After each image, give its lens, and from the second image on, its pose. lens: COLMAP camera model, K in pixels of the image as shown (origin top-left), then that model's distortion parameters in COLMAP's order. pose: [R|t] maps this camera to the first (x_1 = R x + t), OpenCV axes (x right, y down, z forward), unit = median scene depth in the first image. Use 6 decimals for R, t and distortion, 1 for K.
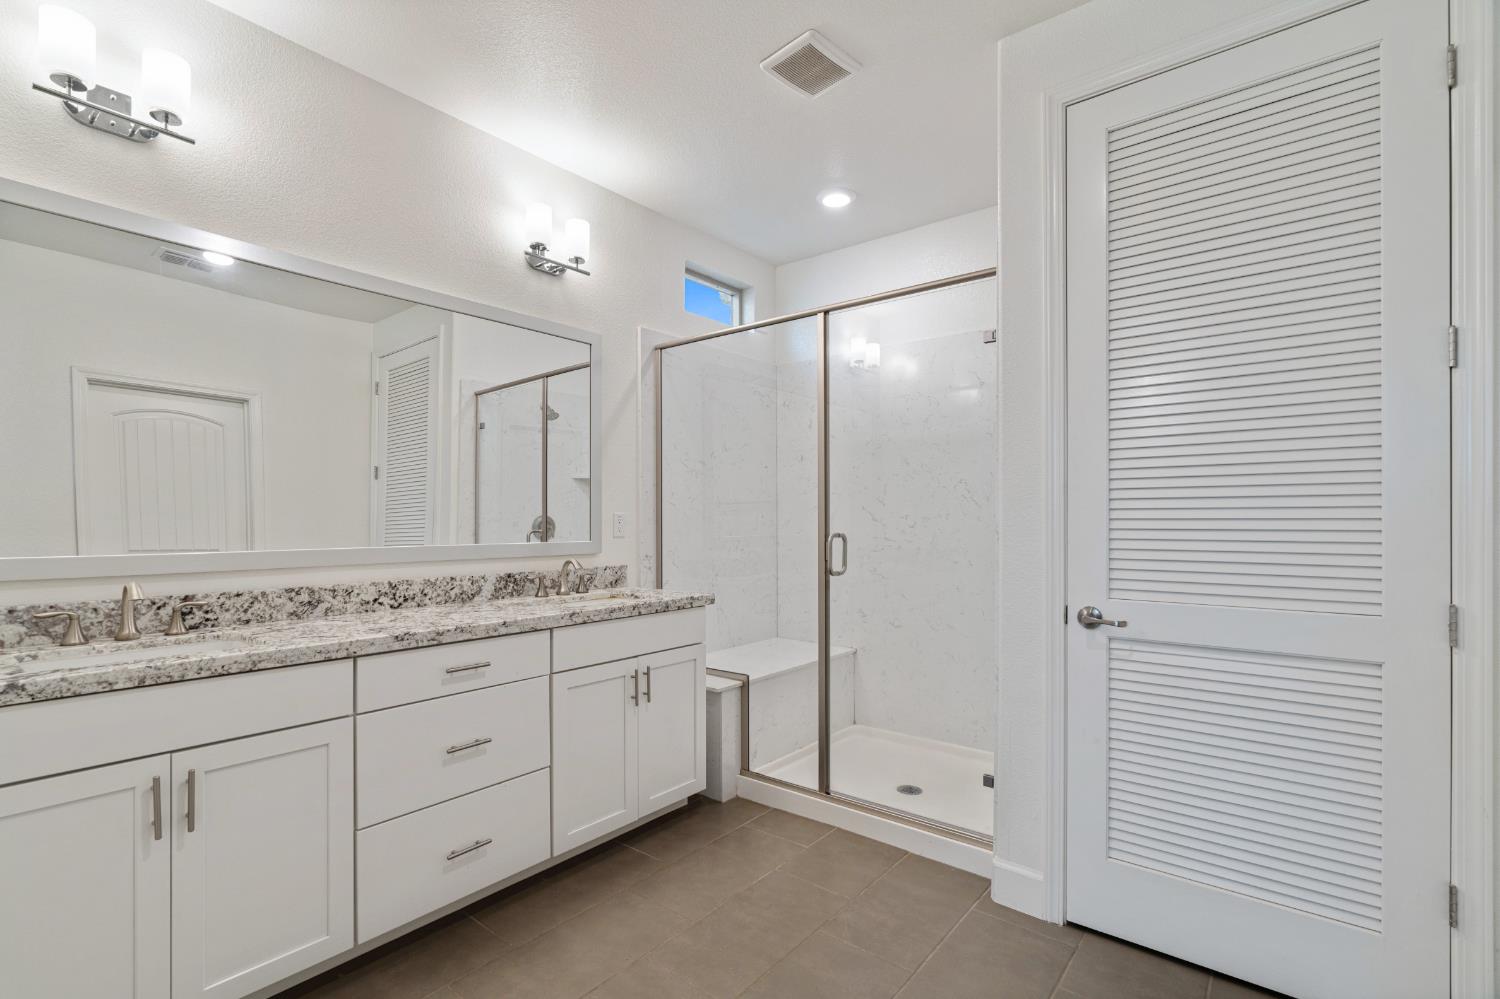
lens RADIAL K [[678.7, 0, 739.5], [0, 678.7, 514.3], [0, 0, 1]] dist [-0.007220, 0.003655]
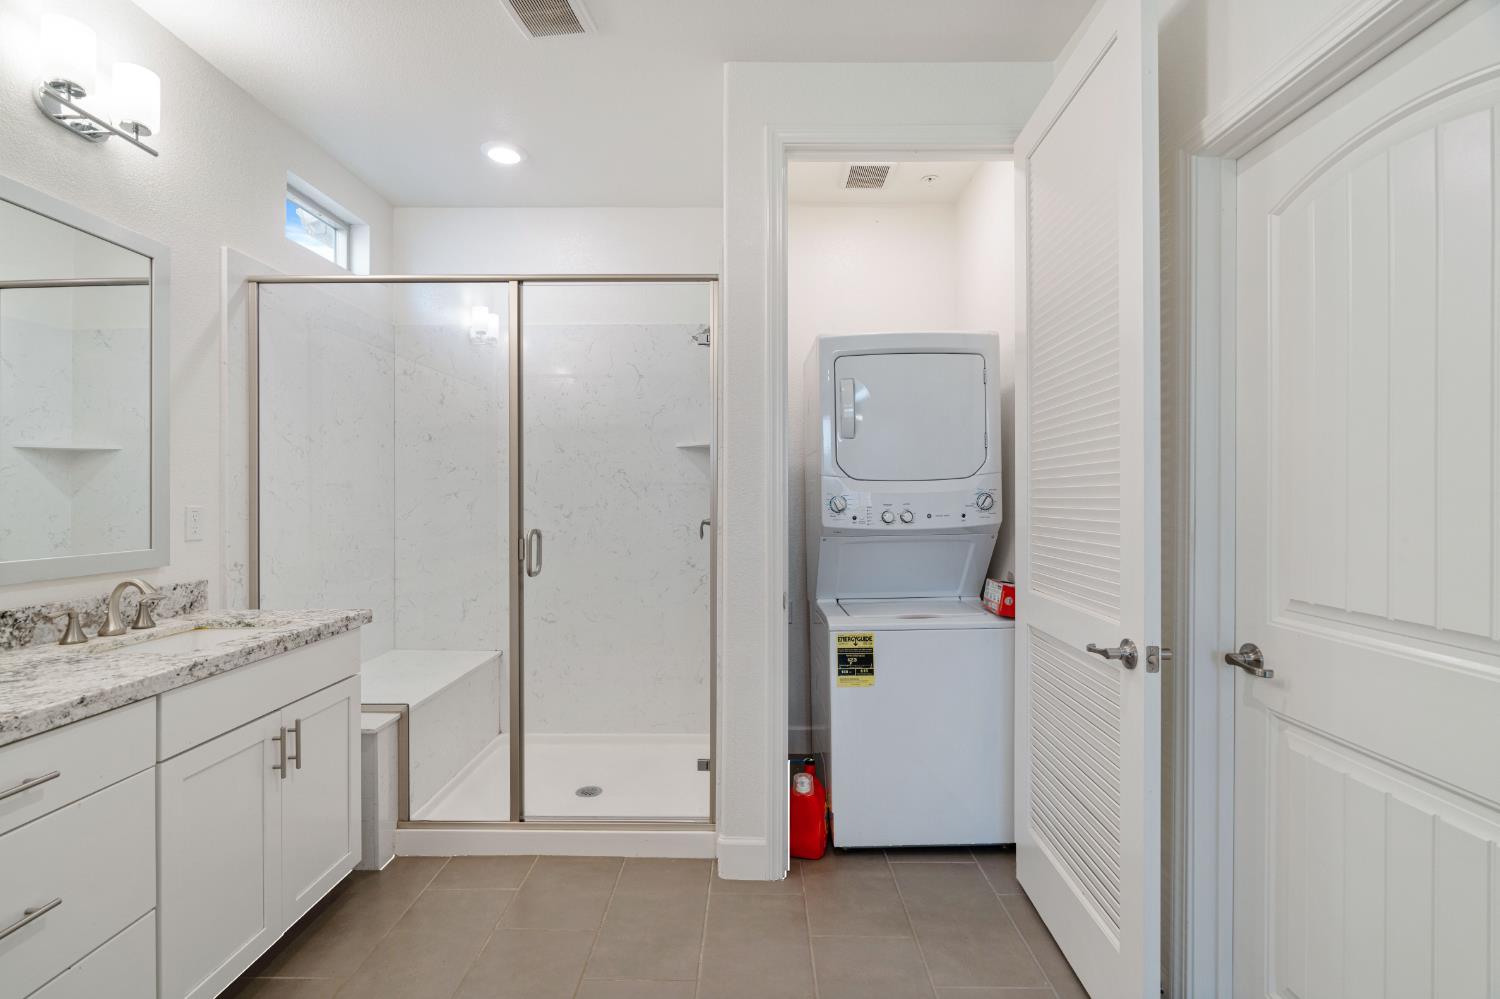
lens RADIAL K [[678.7, 0, 746.4], [0, 678.7, 493.2], [0, 0, 1]] dist [-0.007220, 0.003655]
pose [[0.785329, 0.003795, 0.619067, -0.185080], [-0.004274, 0.999991, -0.000709, -0.019647], [-0.619064, -0.002089, 0.785338, 0.112276]]
